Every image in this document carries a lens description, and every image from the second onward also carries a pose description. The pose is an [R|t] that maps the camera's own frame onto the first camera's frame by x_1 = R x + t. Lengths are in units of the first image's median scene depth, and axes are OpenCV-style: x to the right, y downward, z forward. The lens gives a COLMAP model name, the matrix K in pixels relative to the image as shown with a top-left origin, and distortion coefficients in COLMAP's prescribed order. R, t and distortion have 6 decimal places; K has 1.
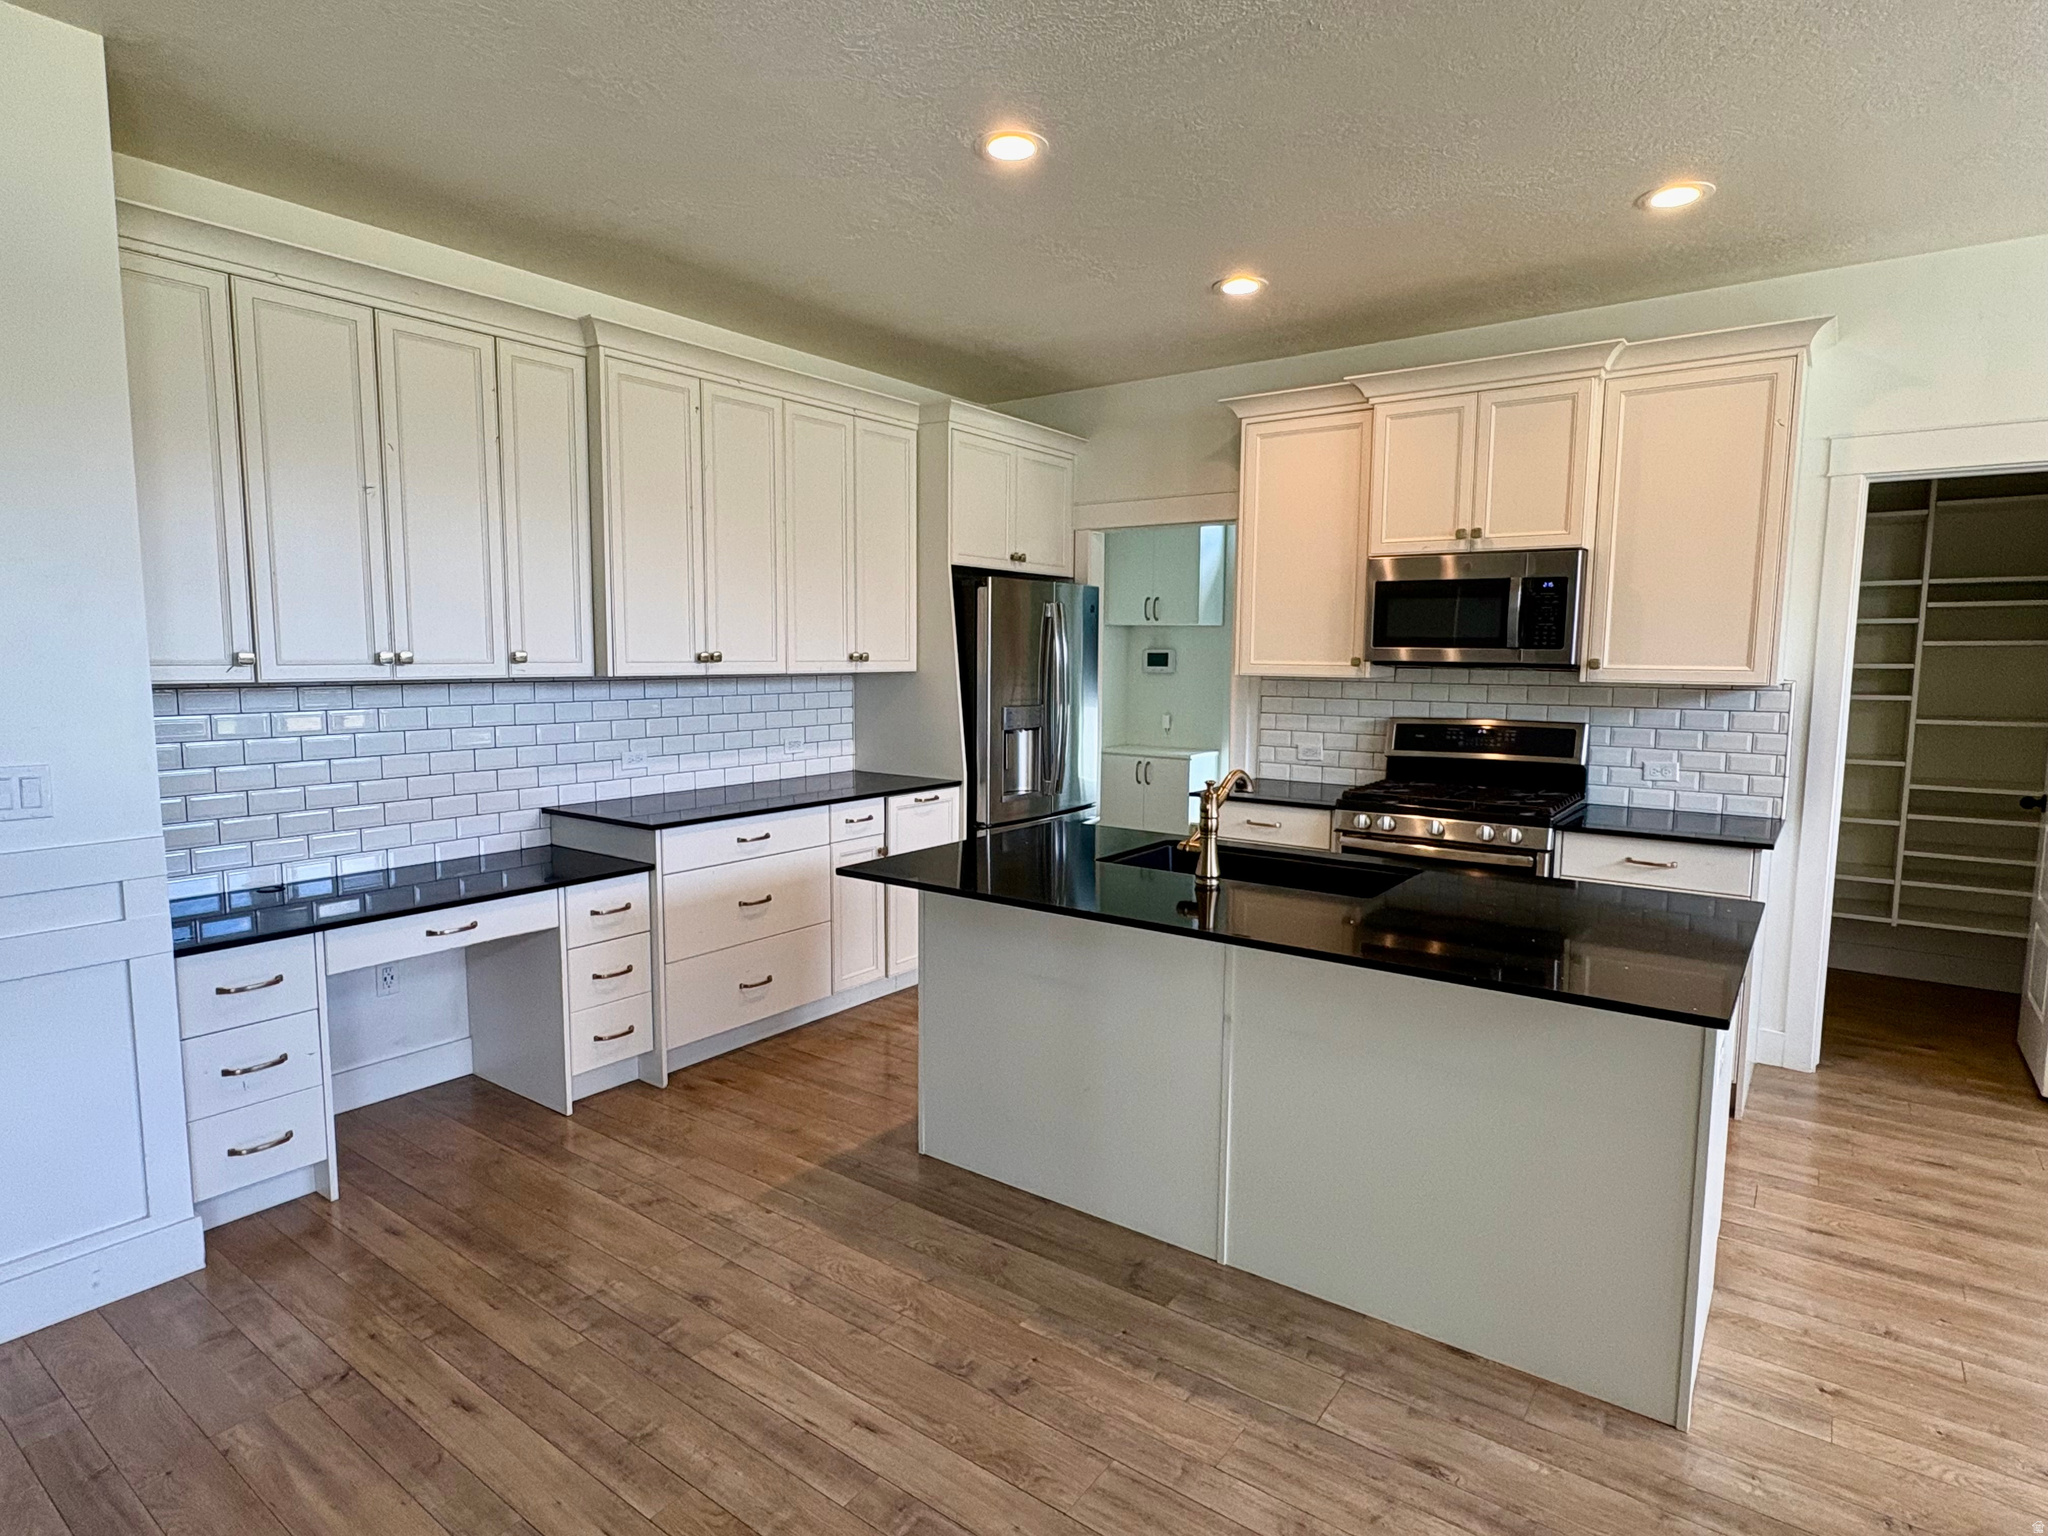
lens RADIAL K [[1112.2, 0, 1016.1], [0, 1112.2, 768.2], [0, 0, 1]] dist [0.004599, -0.000856]
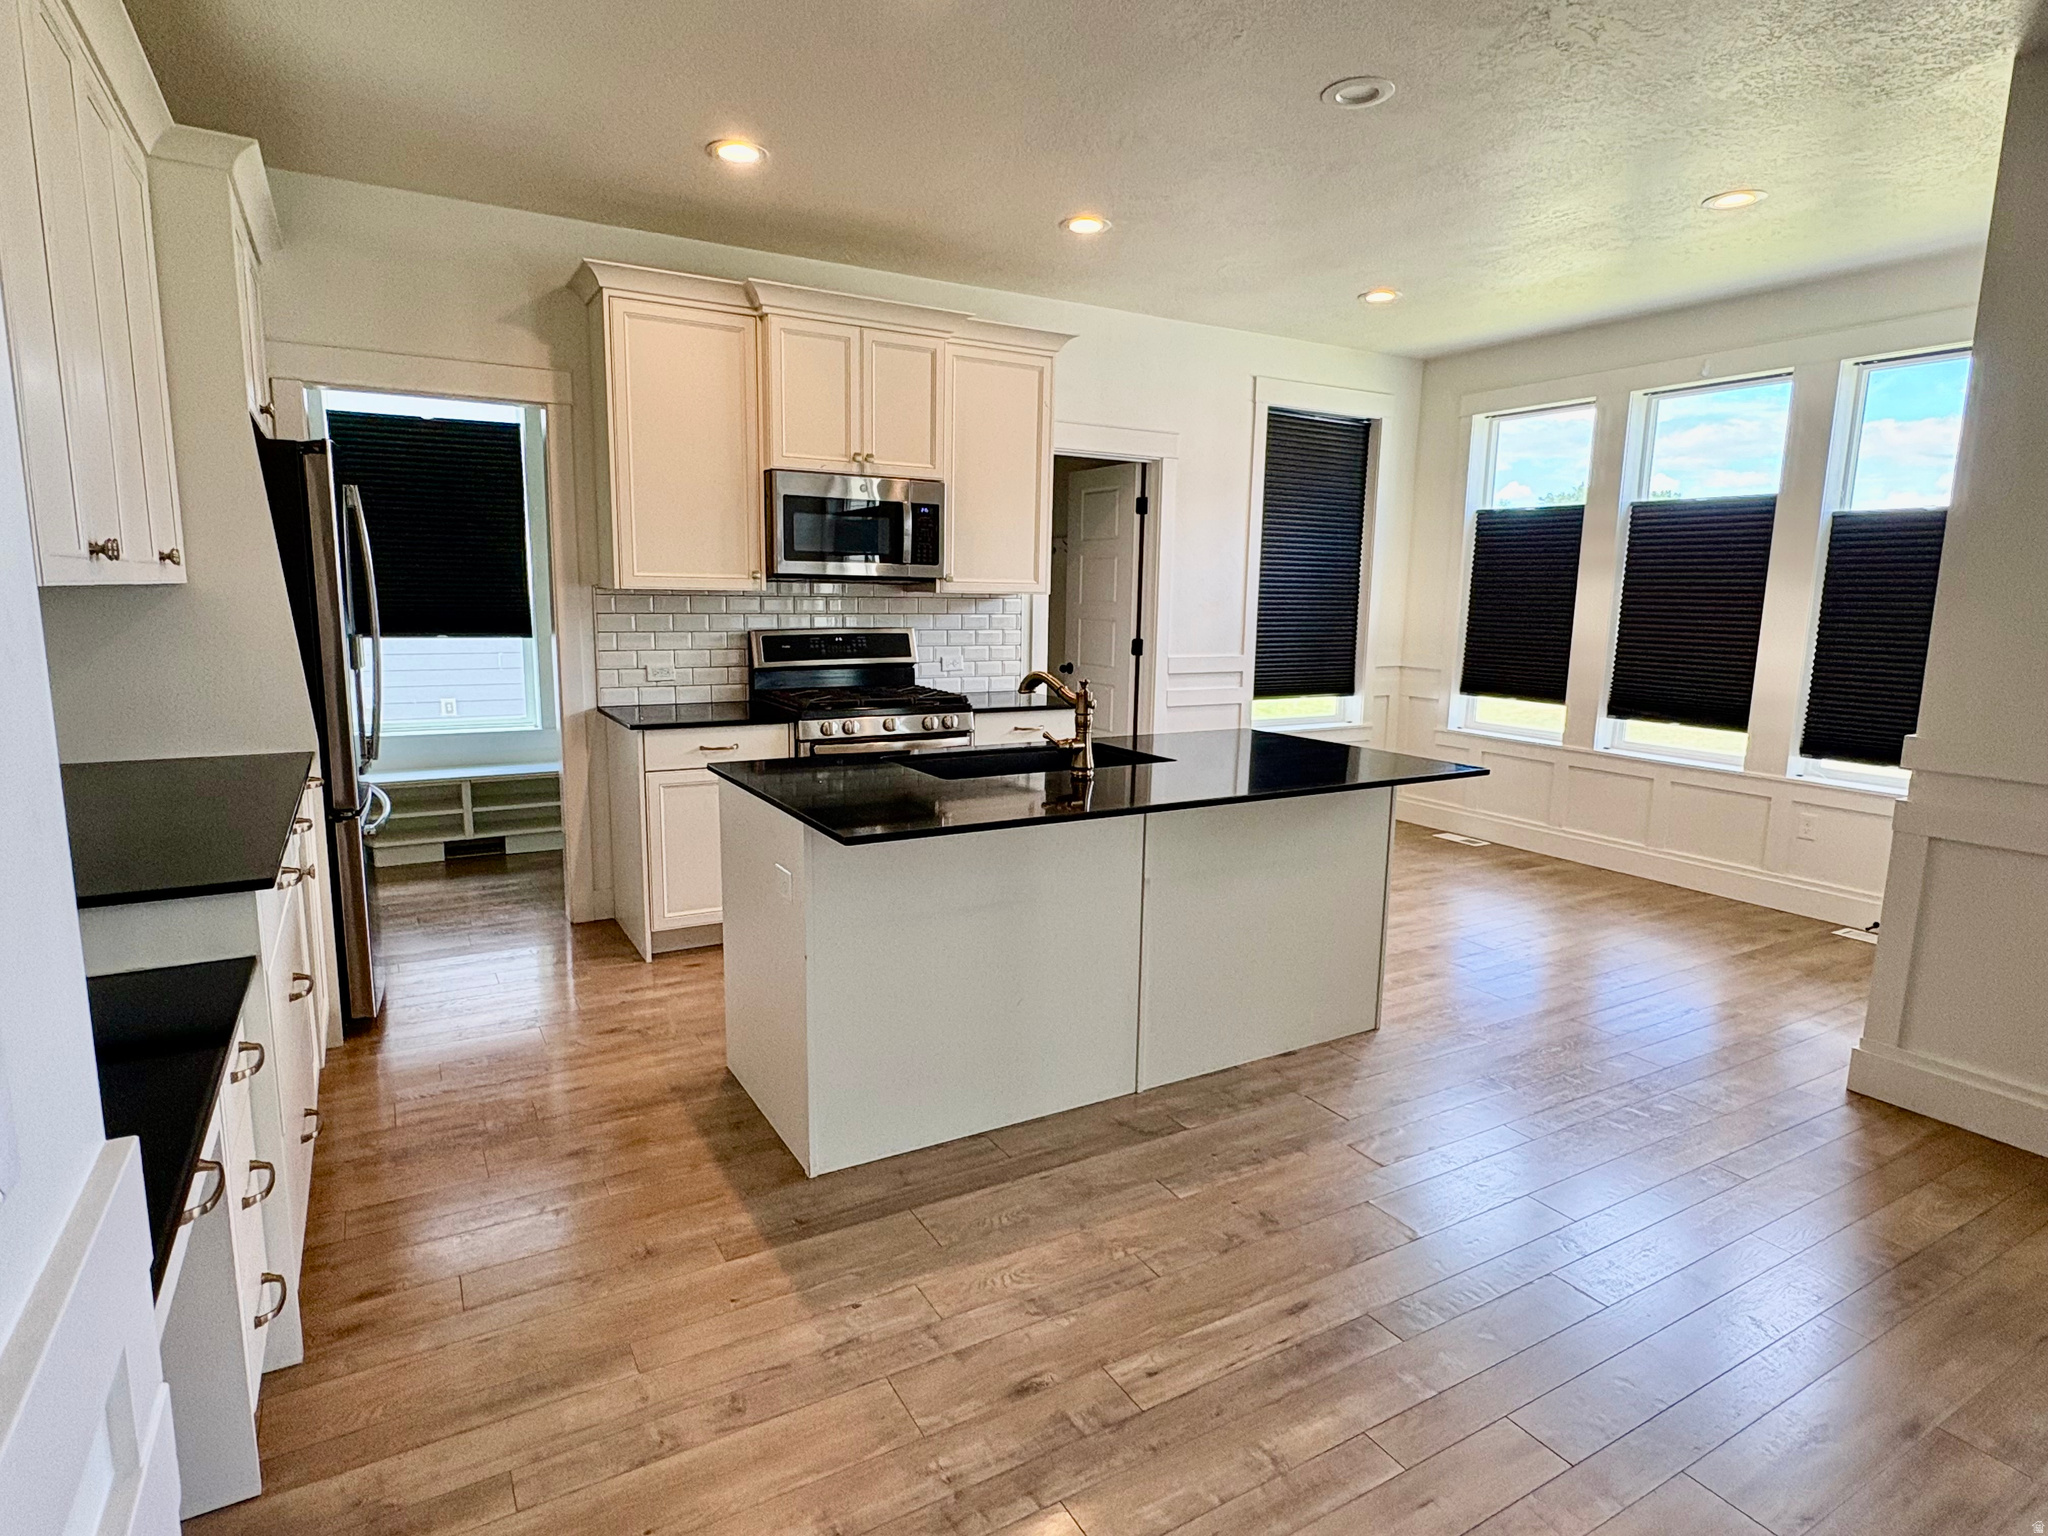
lens RADIAL K [[1112.2, 0, 1016.1], [0, 1112.2, 768.2], [0, 0, 1]] dist [0.004599, -0.000856]
pose [[0.392154, -0.147624, 0.907977, -0.854056], [0.083568, 0.988675, 0.124652, -0.046125], [-0.916096, 0.026995, 0.400050, 0.626587]]
